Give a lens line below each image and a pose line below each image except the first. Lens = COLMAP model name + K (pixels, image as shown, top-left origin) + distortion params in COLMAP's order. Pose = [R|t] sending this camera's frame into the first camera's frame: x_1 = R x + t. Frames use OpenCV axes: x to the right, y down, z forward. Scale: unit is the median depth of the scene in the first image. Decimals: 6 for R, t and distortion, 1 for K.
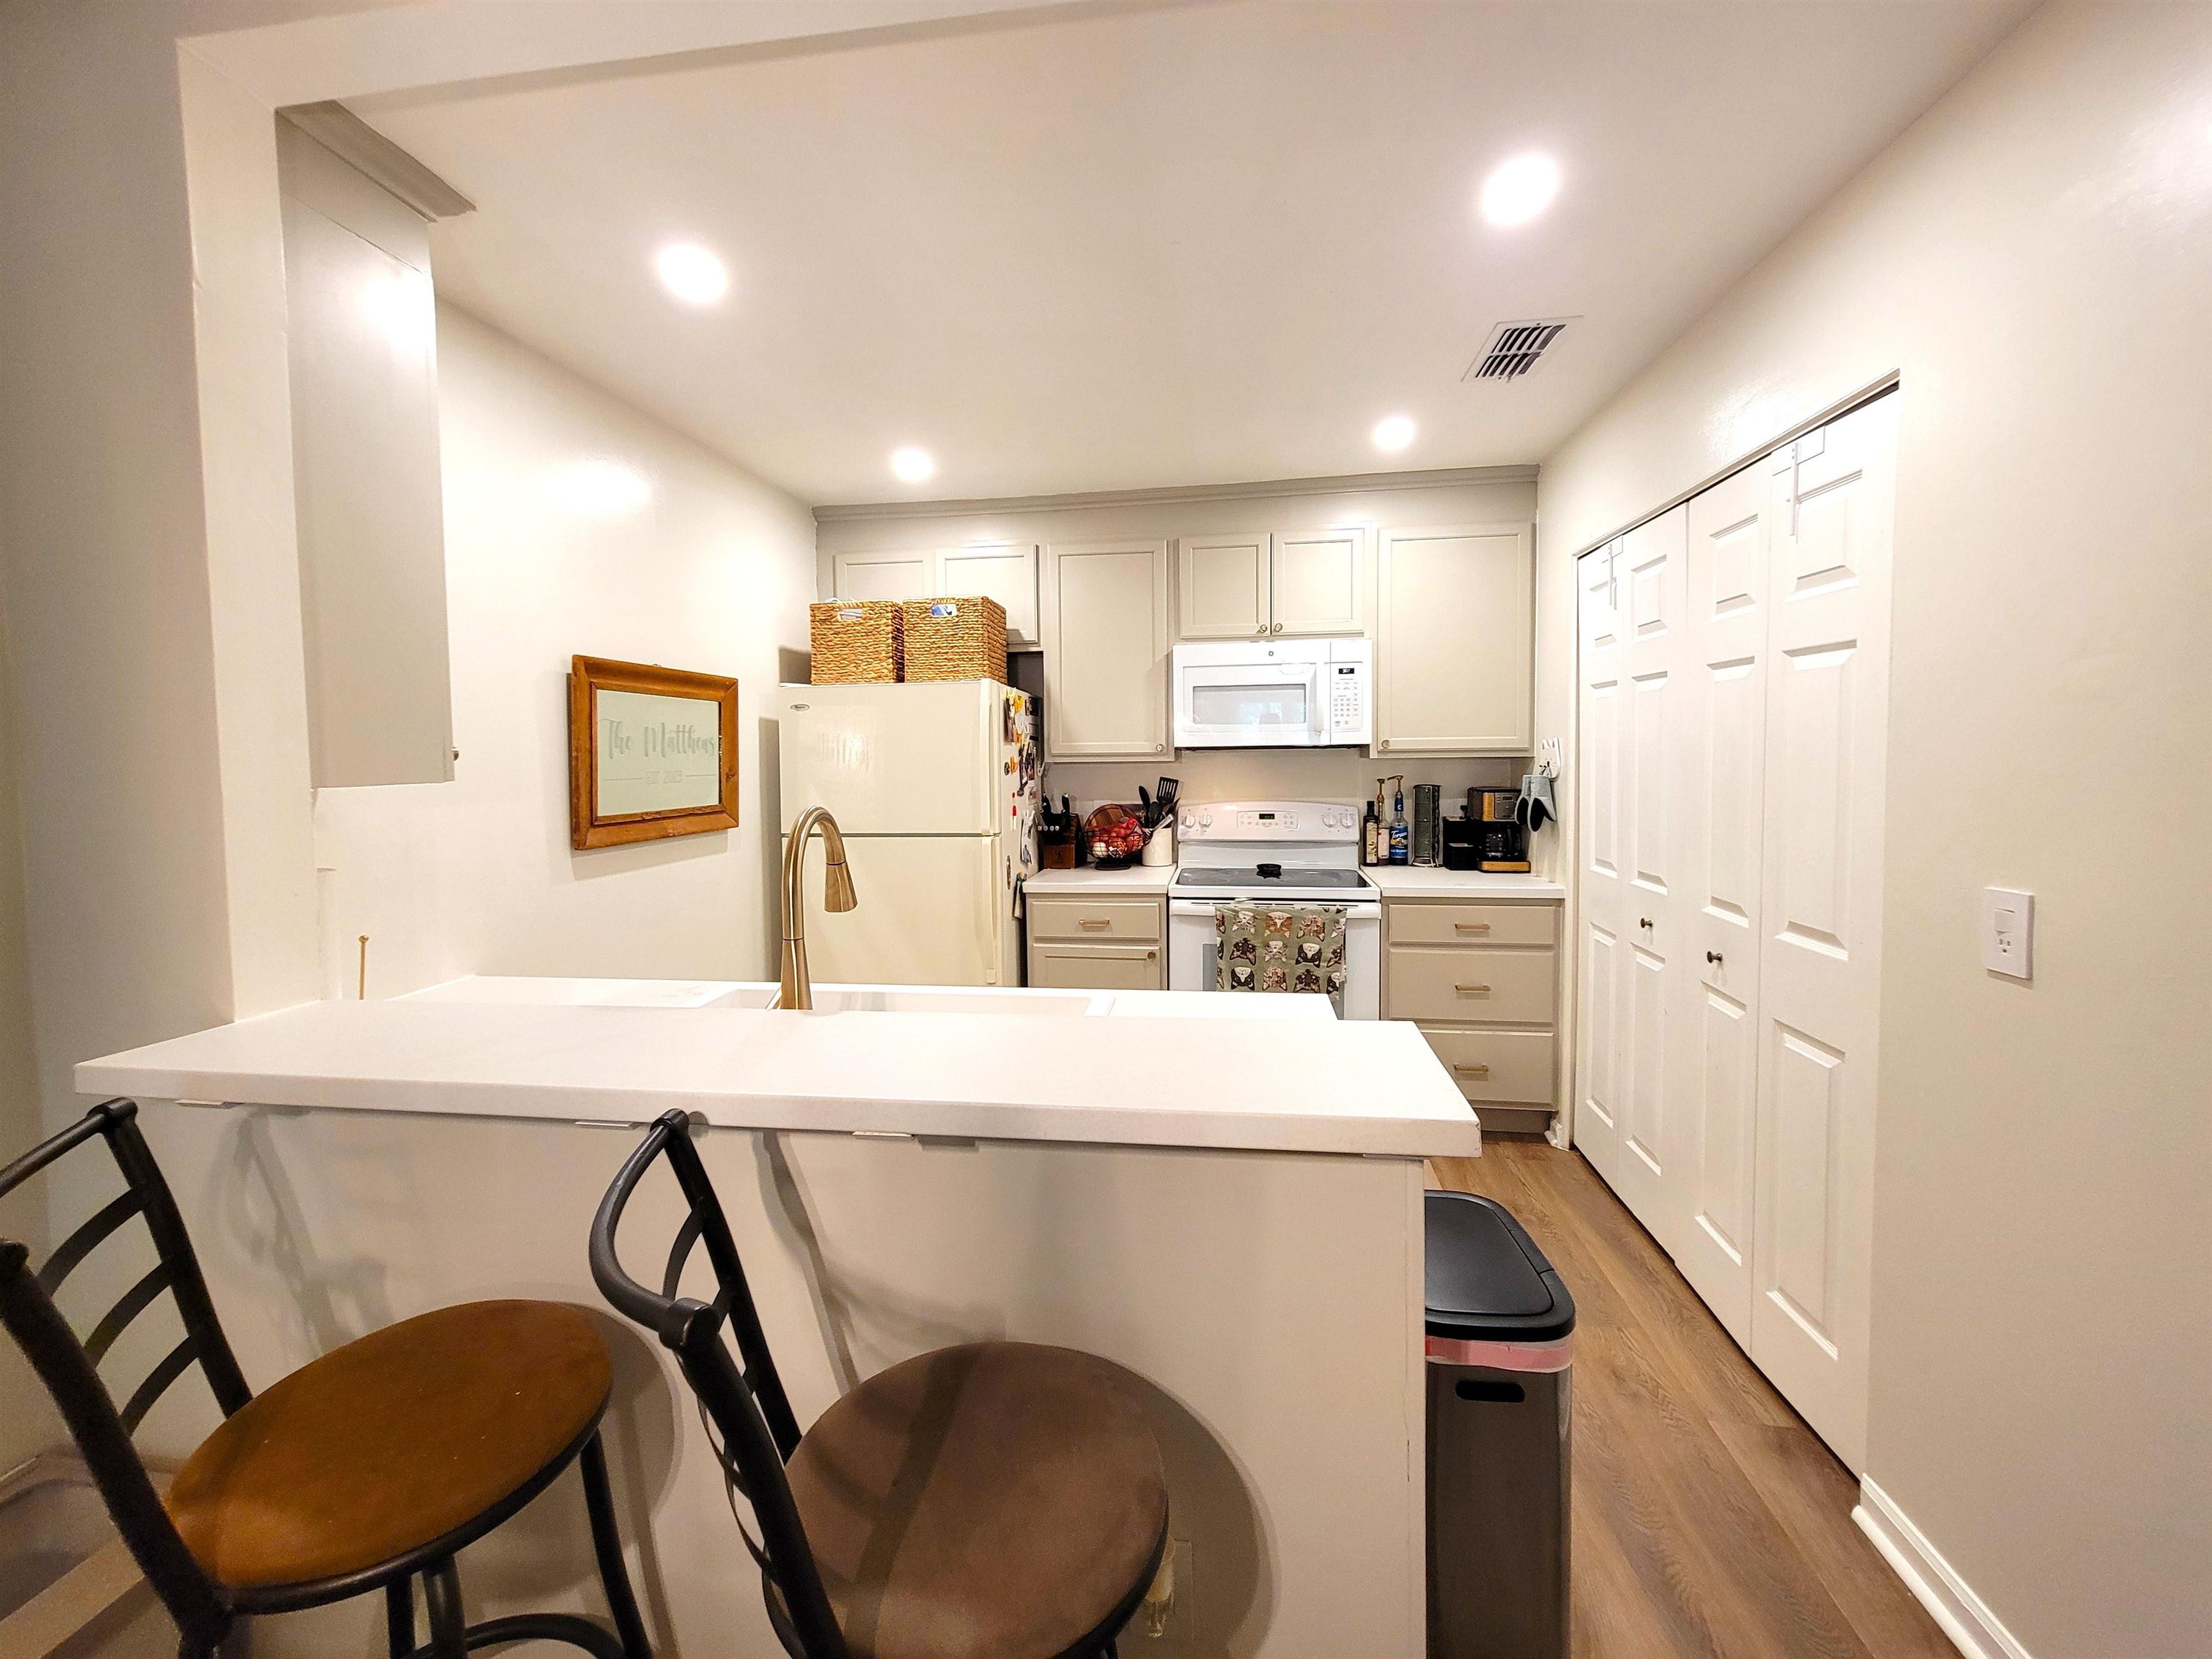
lens RADIAL K [[893.0, 0, 1102.2], [0, 893.0, 792.6], [0, 0, 1]] dist [-0.000155, -0.000016]
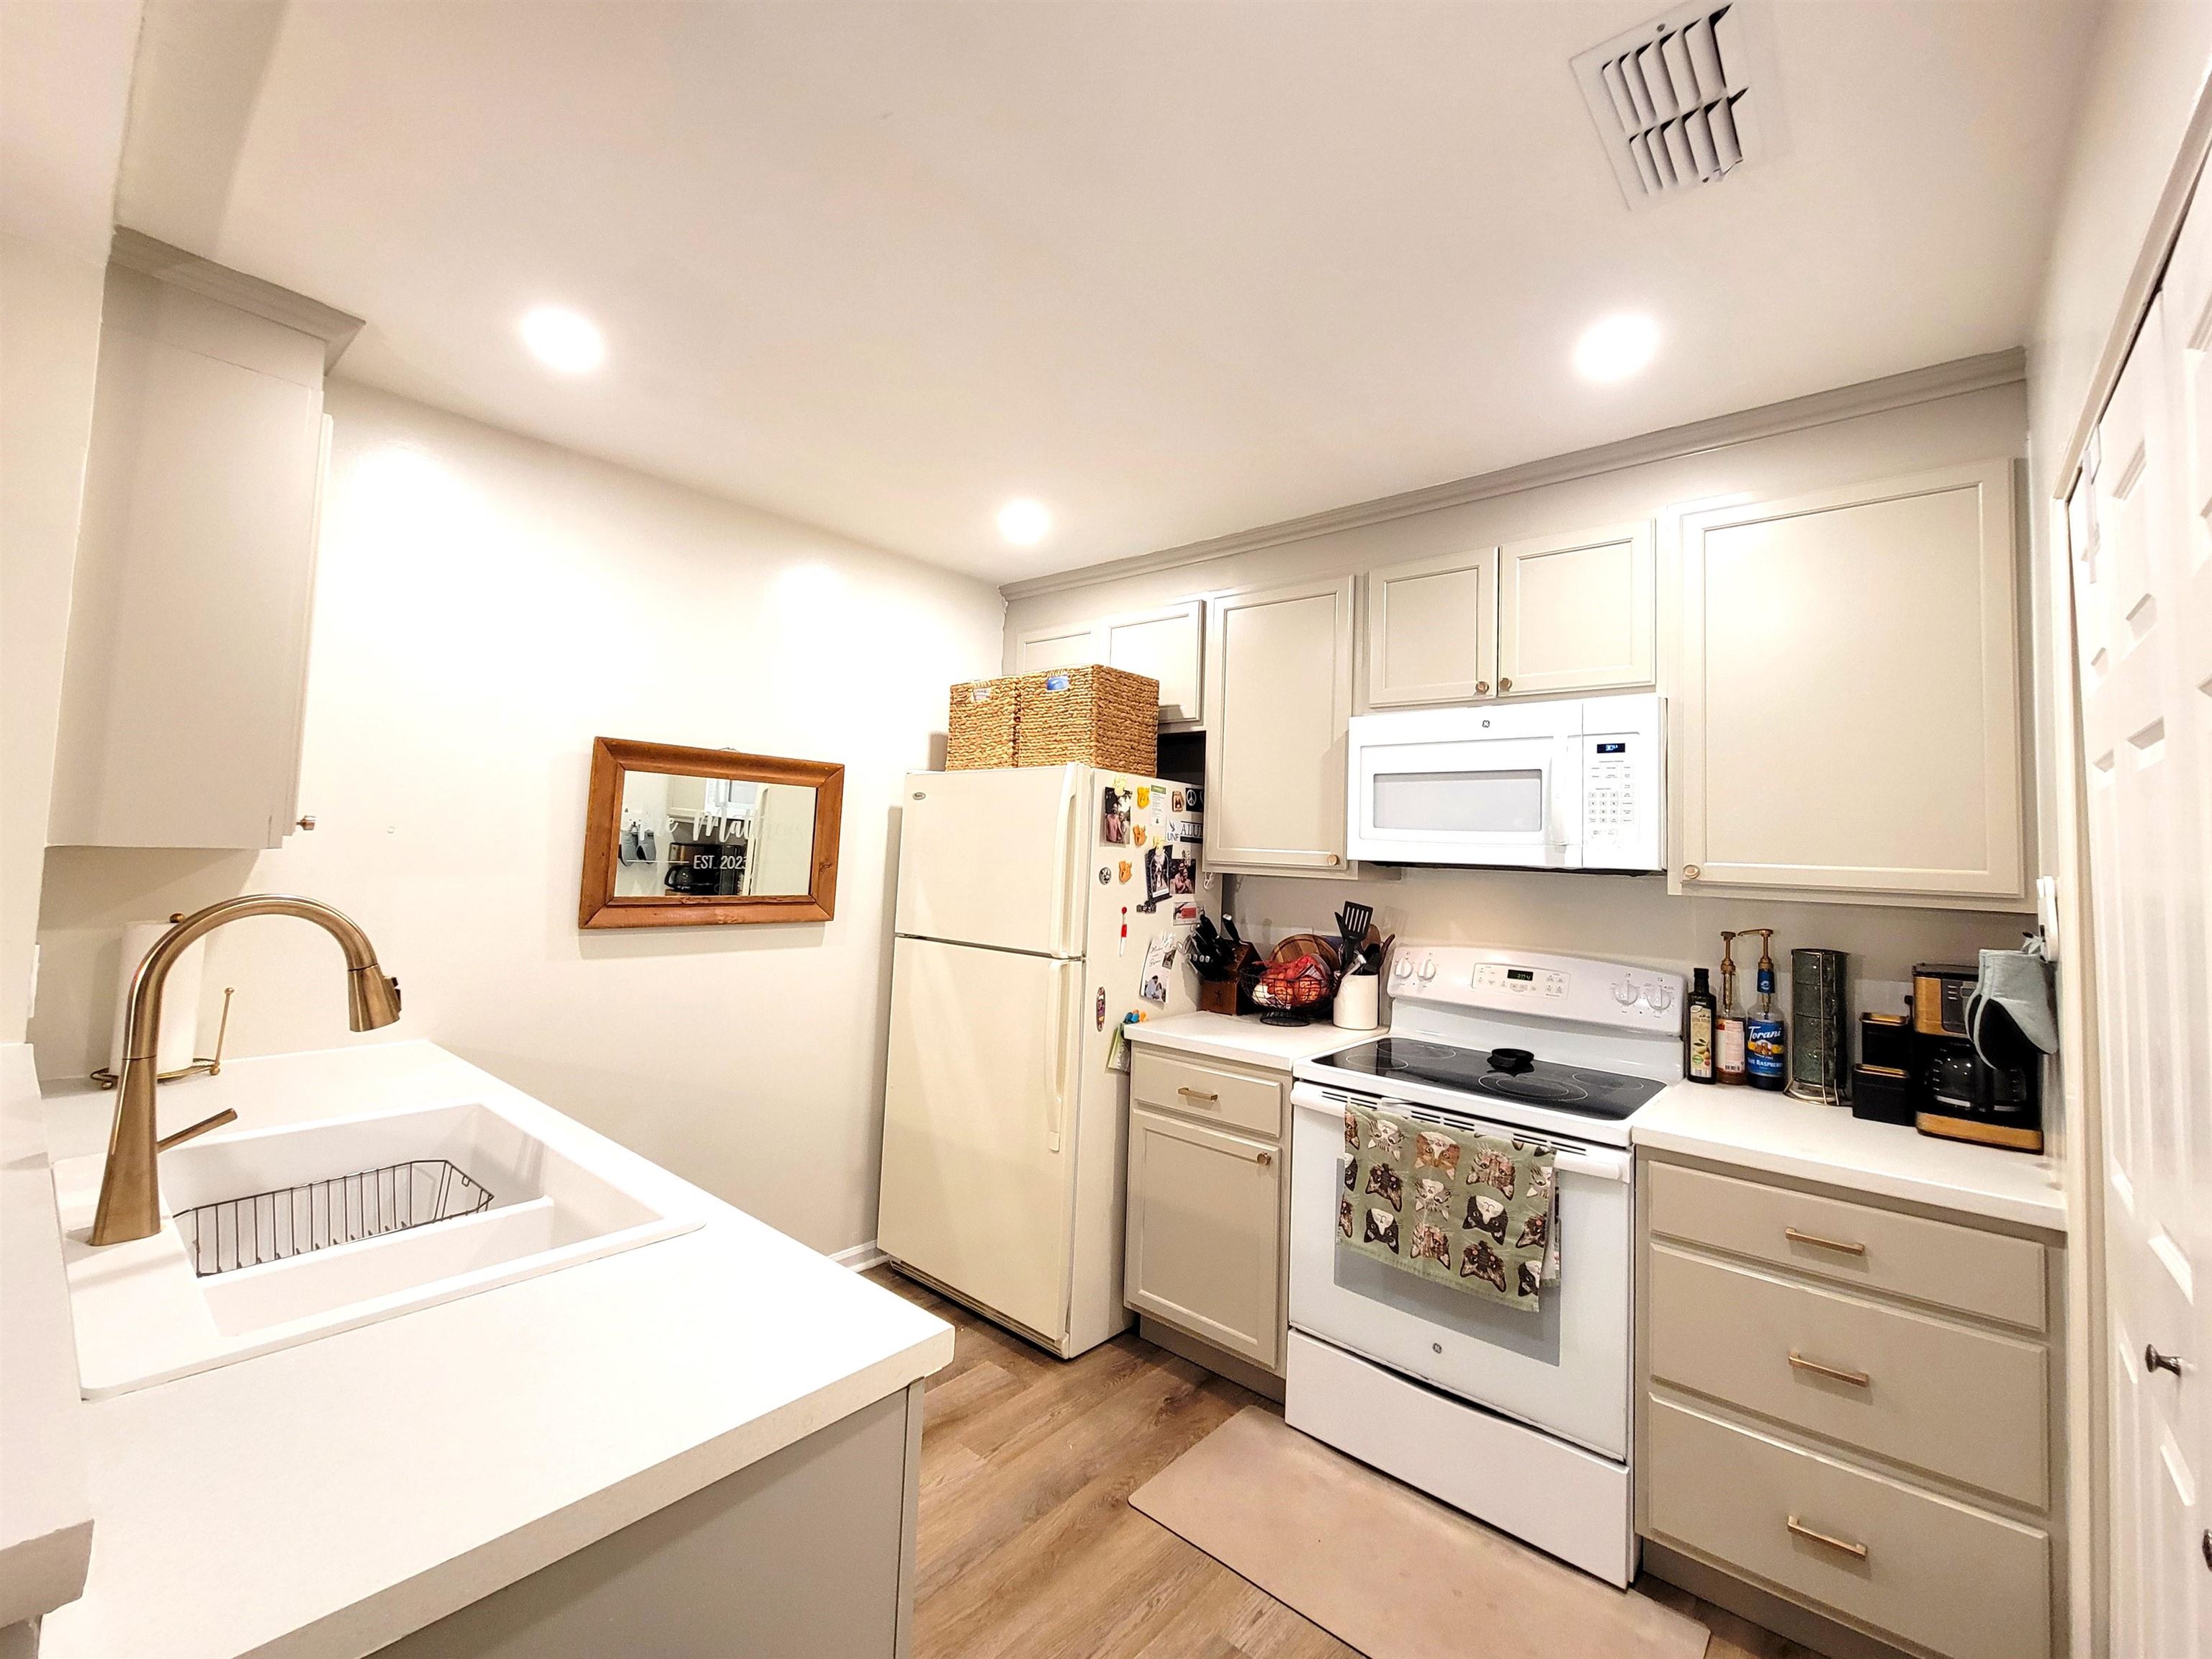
lens RADIAL K [[923.6, 0, 1113.5], [0, 923.6, 796.9], [0, 0, 1]] dist [-0.001478, -0.000672]
pose [[0.845921, 0.012396, -0.533165, 0.316944], [-0.072151, 0.993199, -0.091383, -0.020876], [0.528406, 0.115771, 0.841062, 0.290563]]
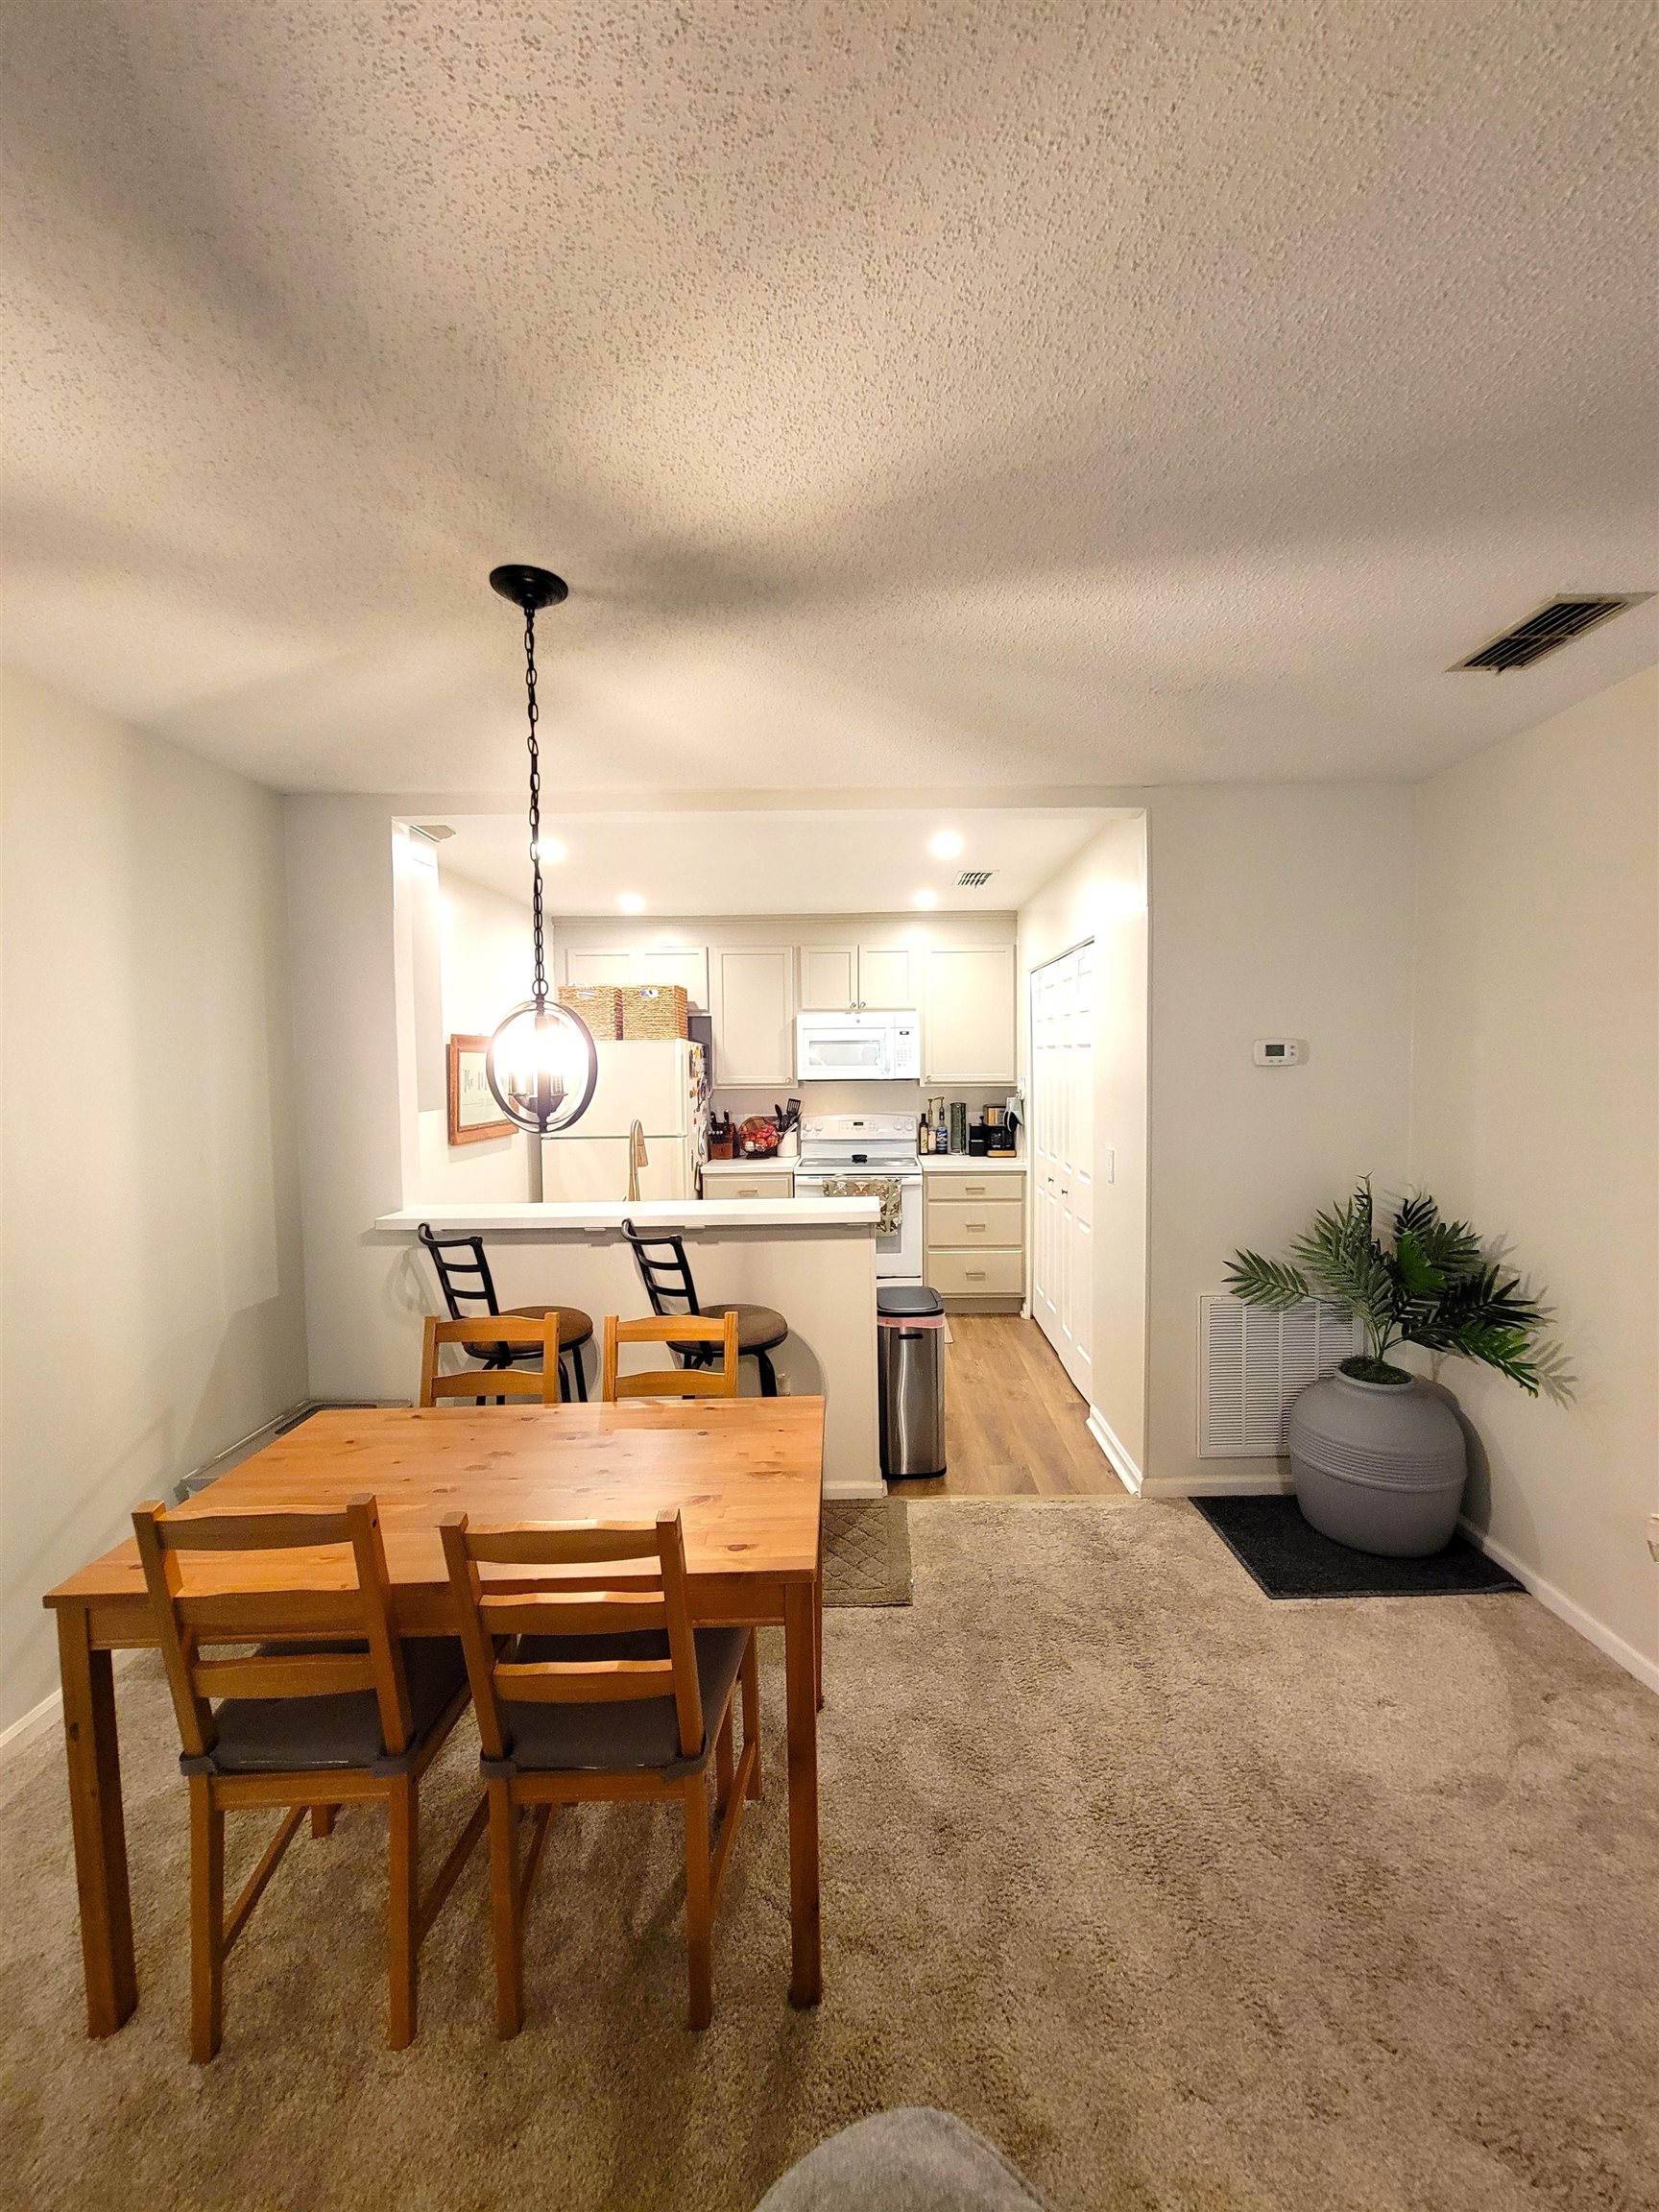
lens RADIAL K [[901.8, 0, 878.9], [0, 901.8, 1099.4], [0, 0, 1]] dist [-0.001940, -0.000086]
pose [[0.987114, -0.002407, 0.160001, -0.032354], [0.002860, 0.999993, -0.002602, -0.012304], [-0.159994, 0.003026, 0.987113, -0.590466]]
